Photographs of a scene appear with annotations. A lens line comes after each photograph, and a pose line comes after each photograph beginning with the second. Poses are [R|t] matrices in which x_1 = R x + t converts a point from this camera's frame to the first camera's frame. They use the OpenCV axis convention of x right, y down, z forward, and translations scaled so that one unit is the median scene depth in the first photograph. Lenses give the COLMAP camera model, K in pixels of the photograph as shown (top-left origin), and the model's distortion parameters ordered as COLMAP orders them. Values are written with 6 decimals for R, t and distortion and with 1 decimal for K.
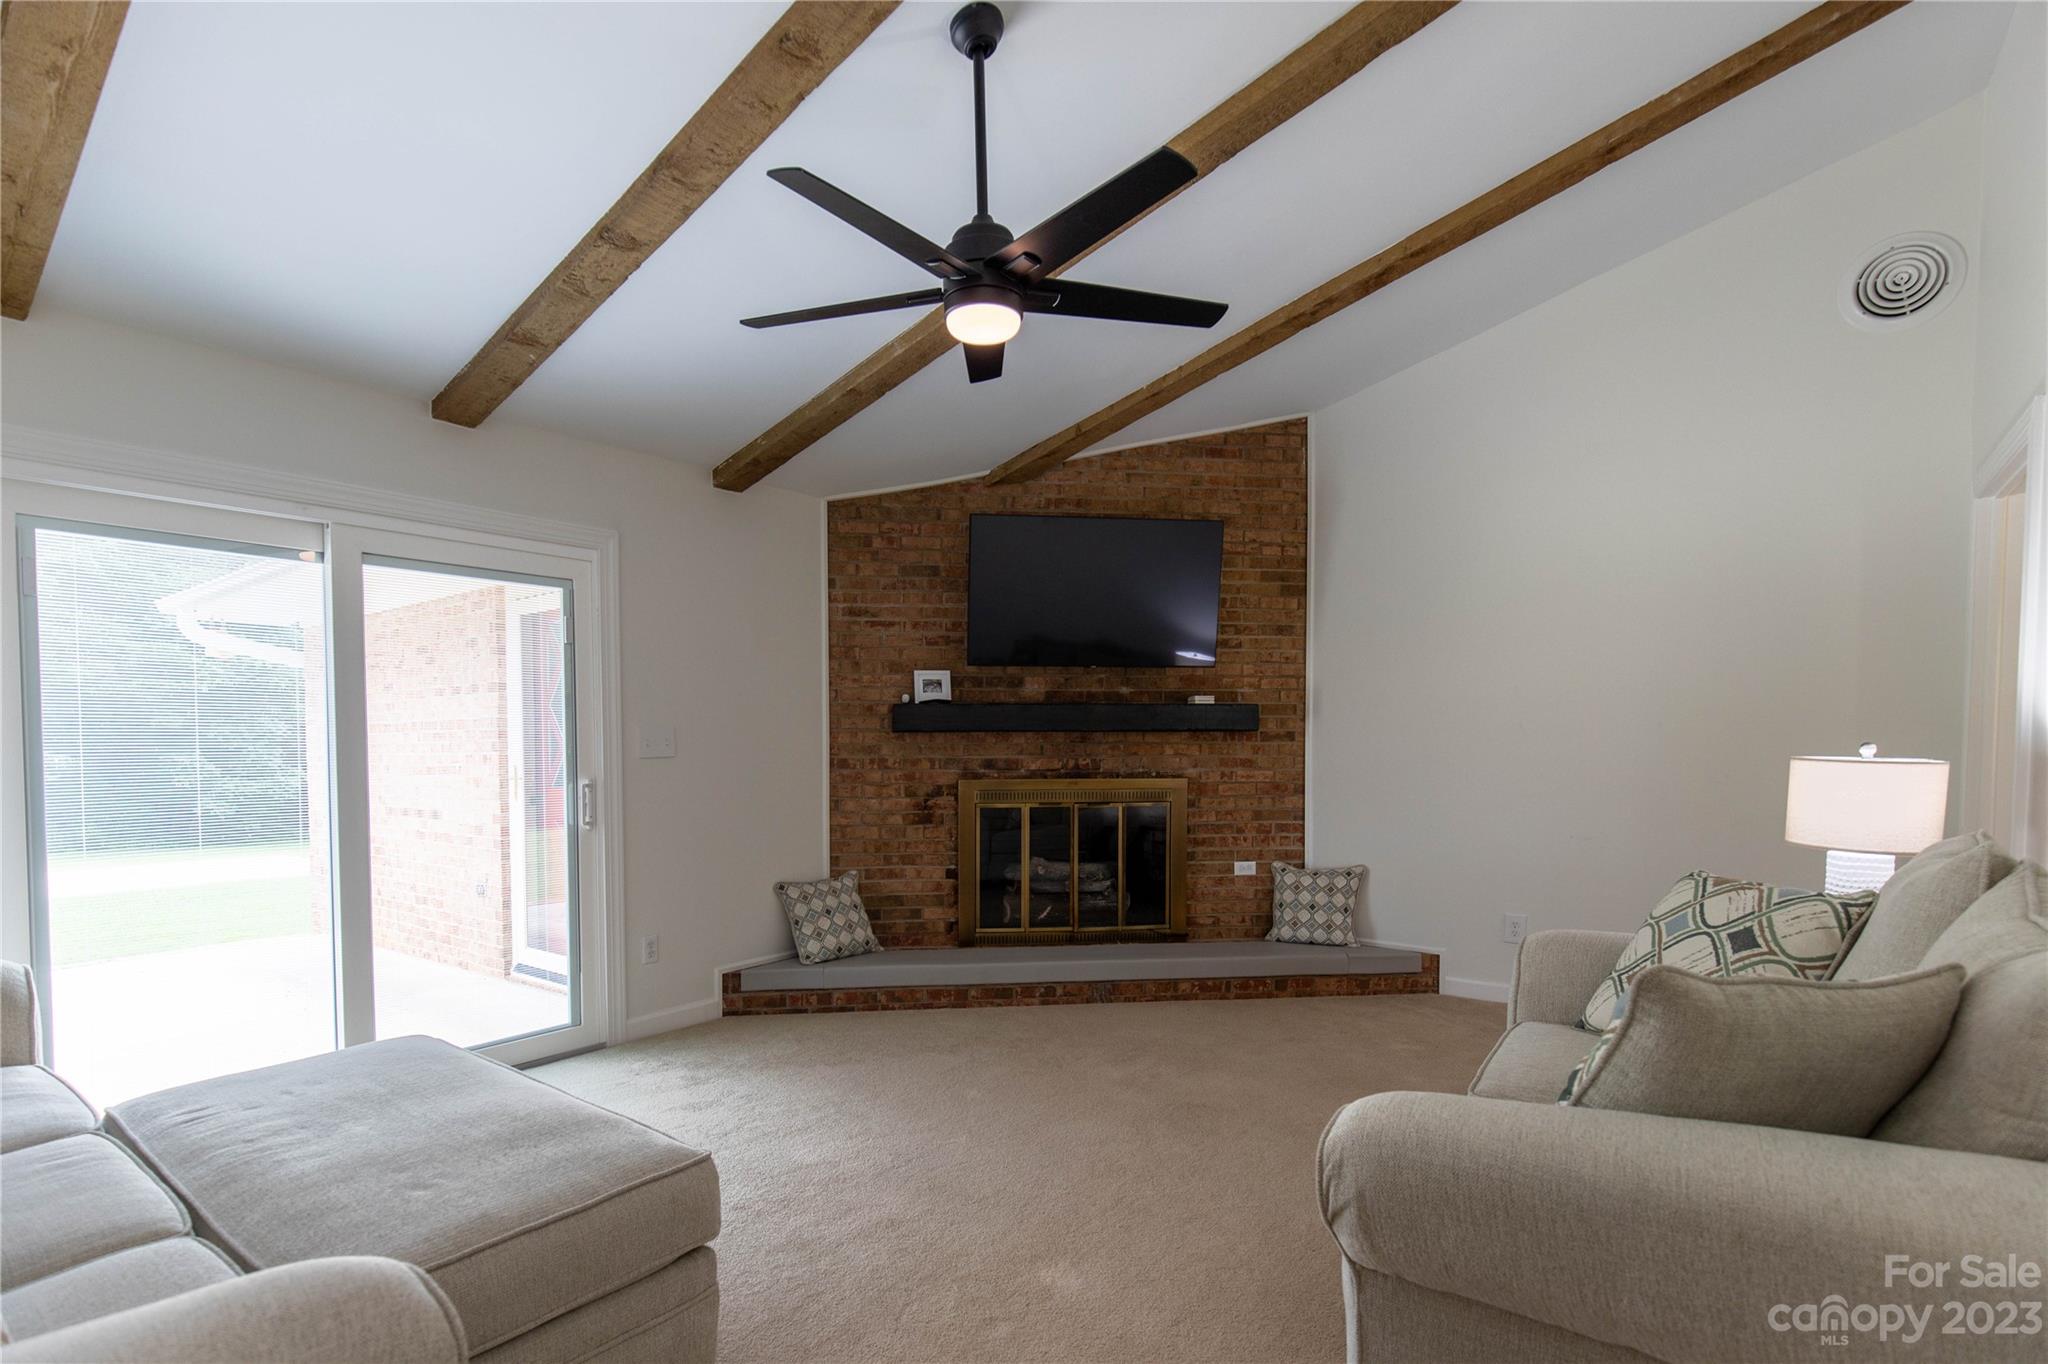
lens RADIAL K [[984.8, 0, 1025.9], [0, 984.8, 780.5], [0, 0, 1]] dist [-0.030826, 0.002295]
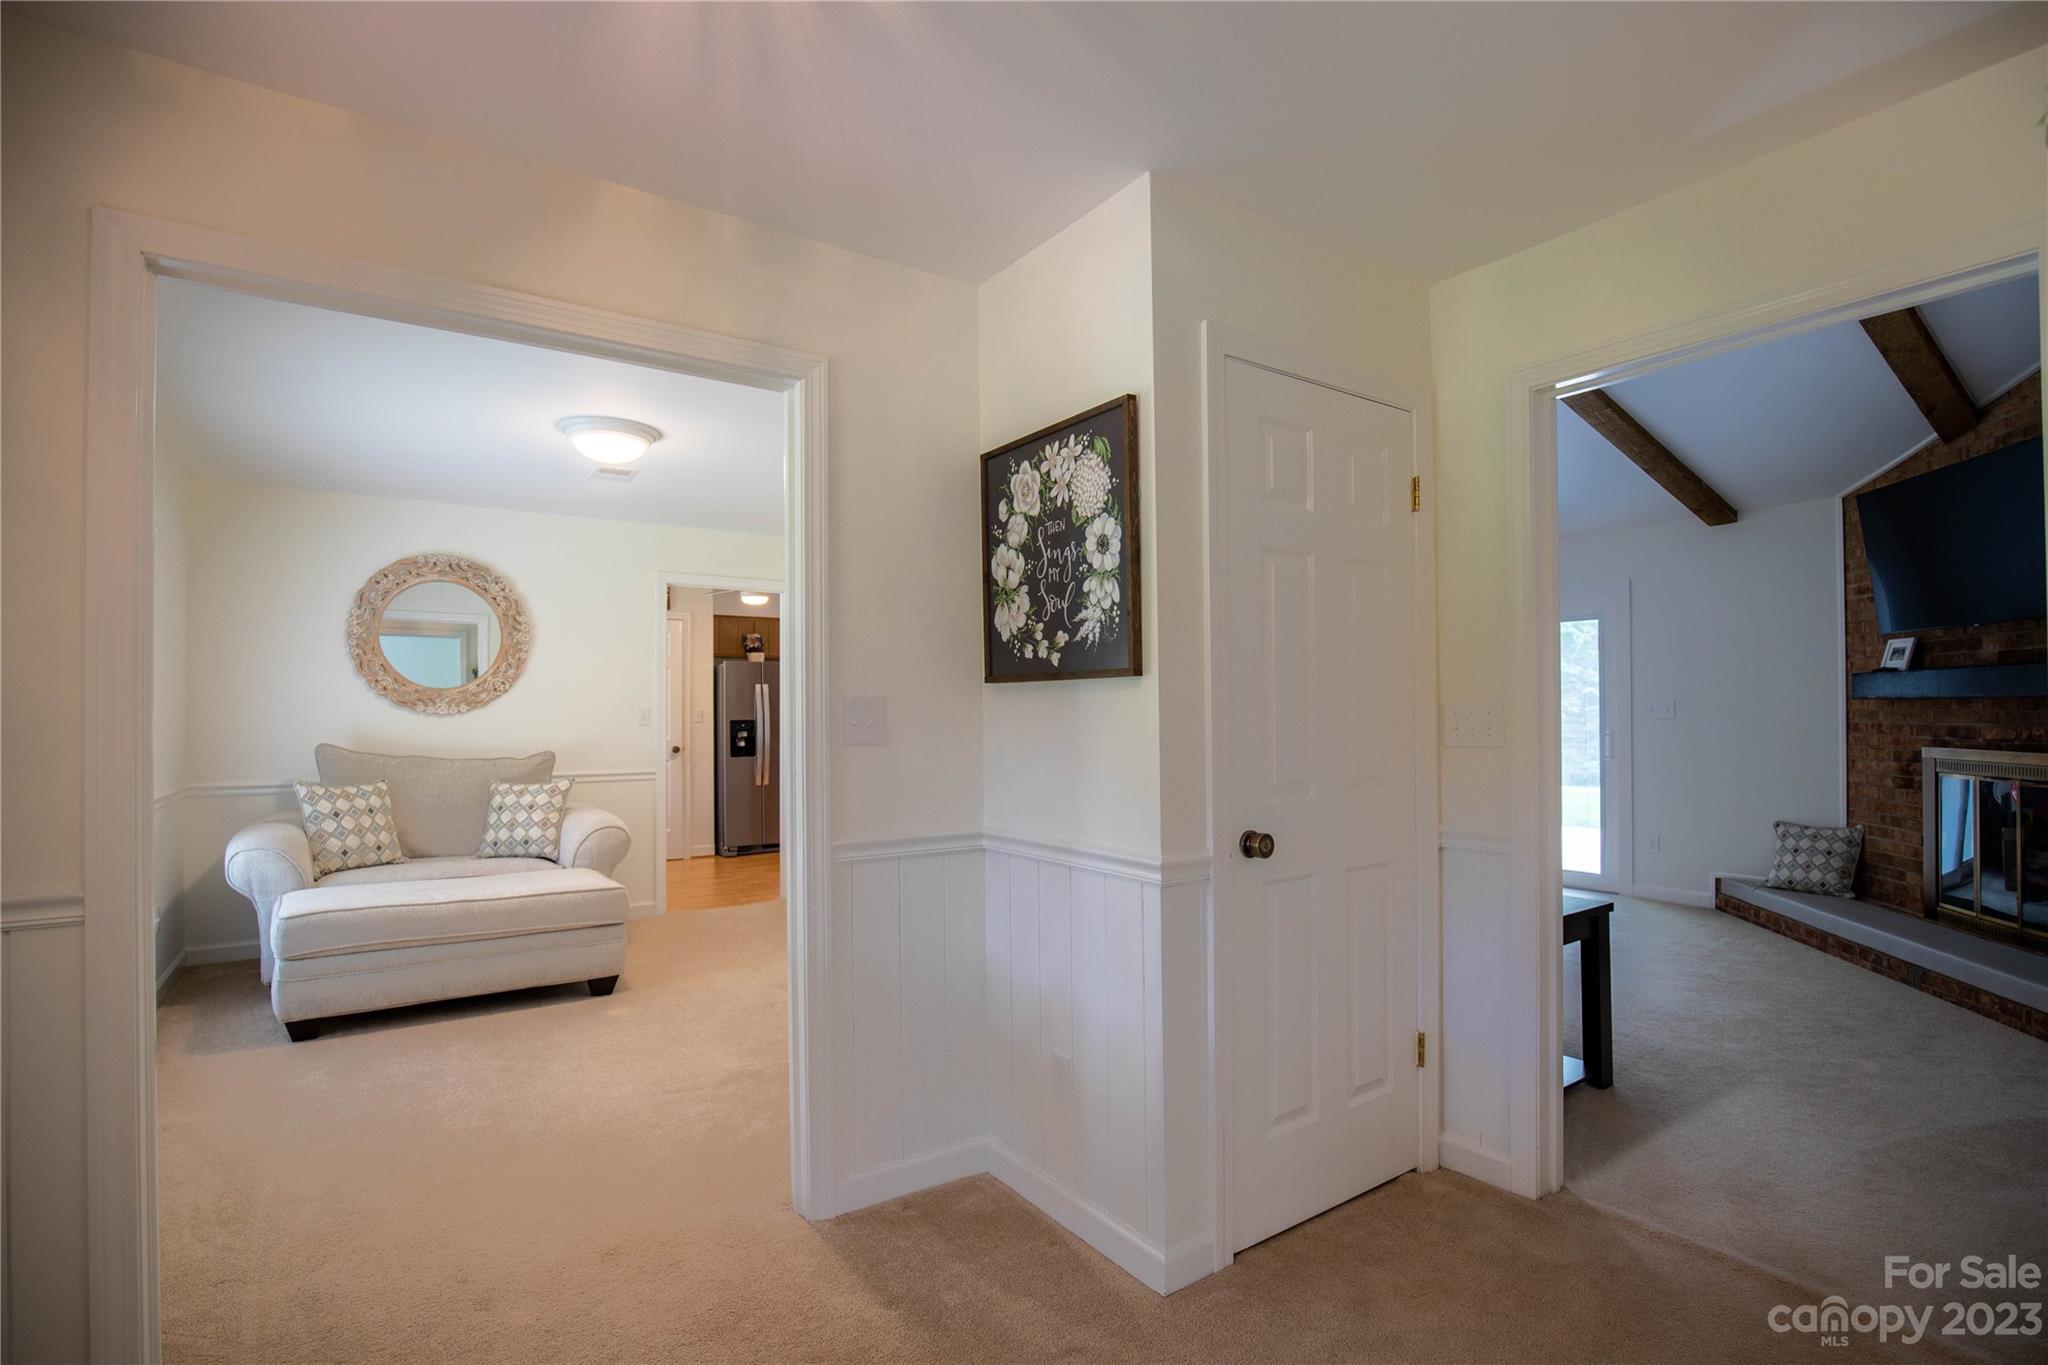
lens RADIAL K [[984.8, 0, 1024.2], [0, 984.8, 698.0], [0, 0, 1]] dist [-0.030826, 0.002295]
pose [[-0.311357, -0.006171, -0.950273, 1.094762], [-0.028154, 0.999600, 0.002733, -0.025927], [0.949876, 0.027605, -0.311406, 0.425775]]
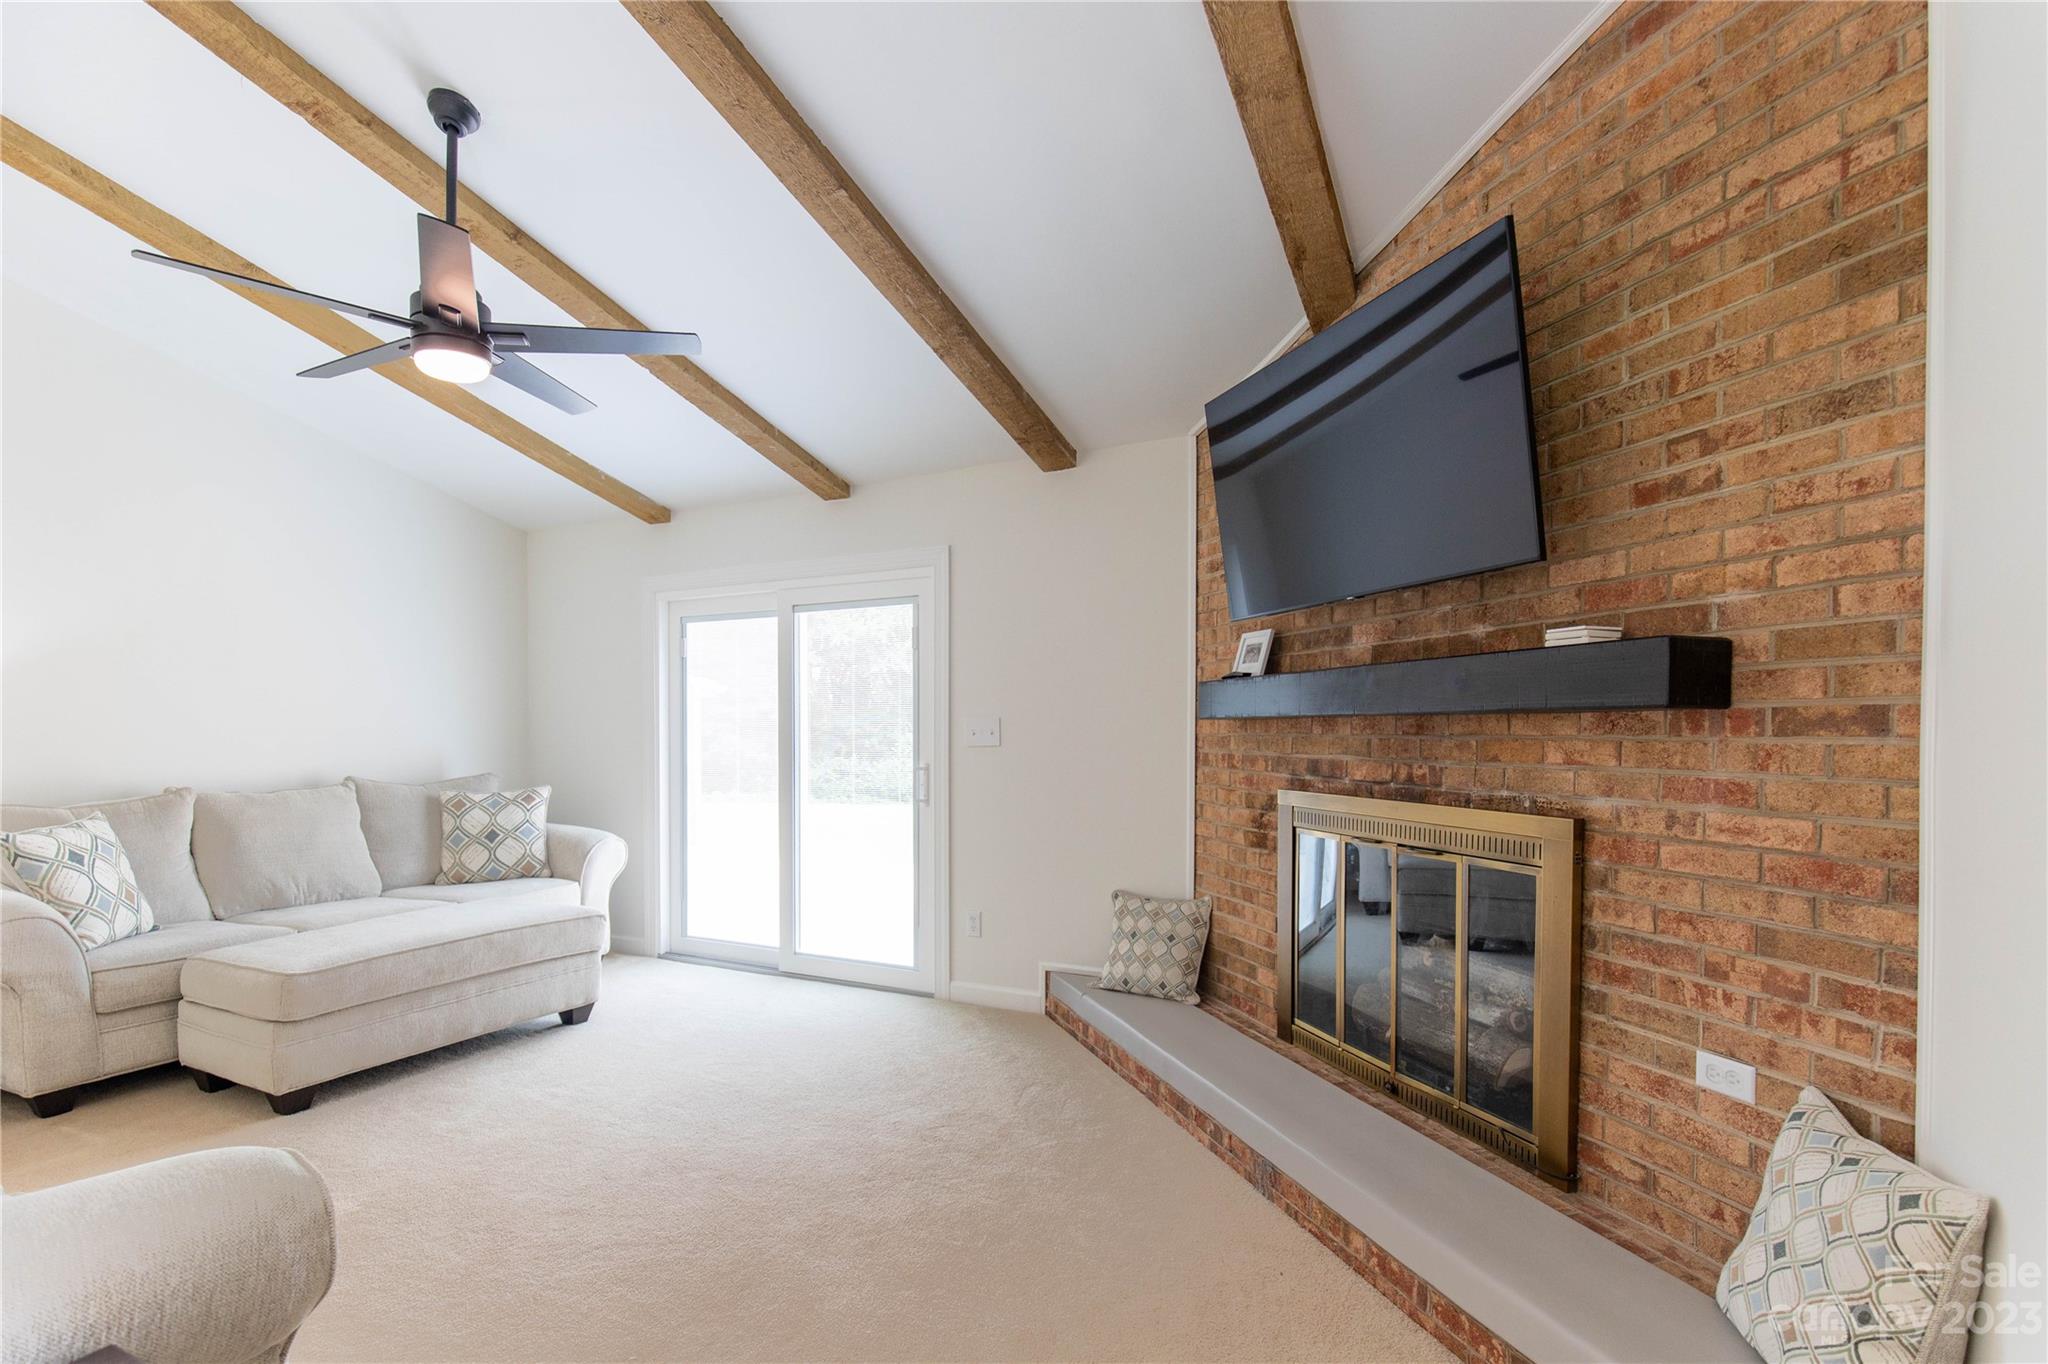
lens RADIAL K [[984.8, 0, 1011.3], [0, 984.8, 750.4], [0, 0, 1]] dist [-0.030826, 0.002295]
pose [[0.166050, 0.023411, -0.985839, 0.547171], [-0.035151, 0.999223, 0.017808, -0.031598], [0.985491, 0.031696, 0.166744, 0.682448]]
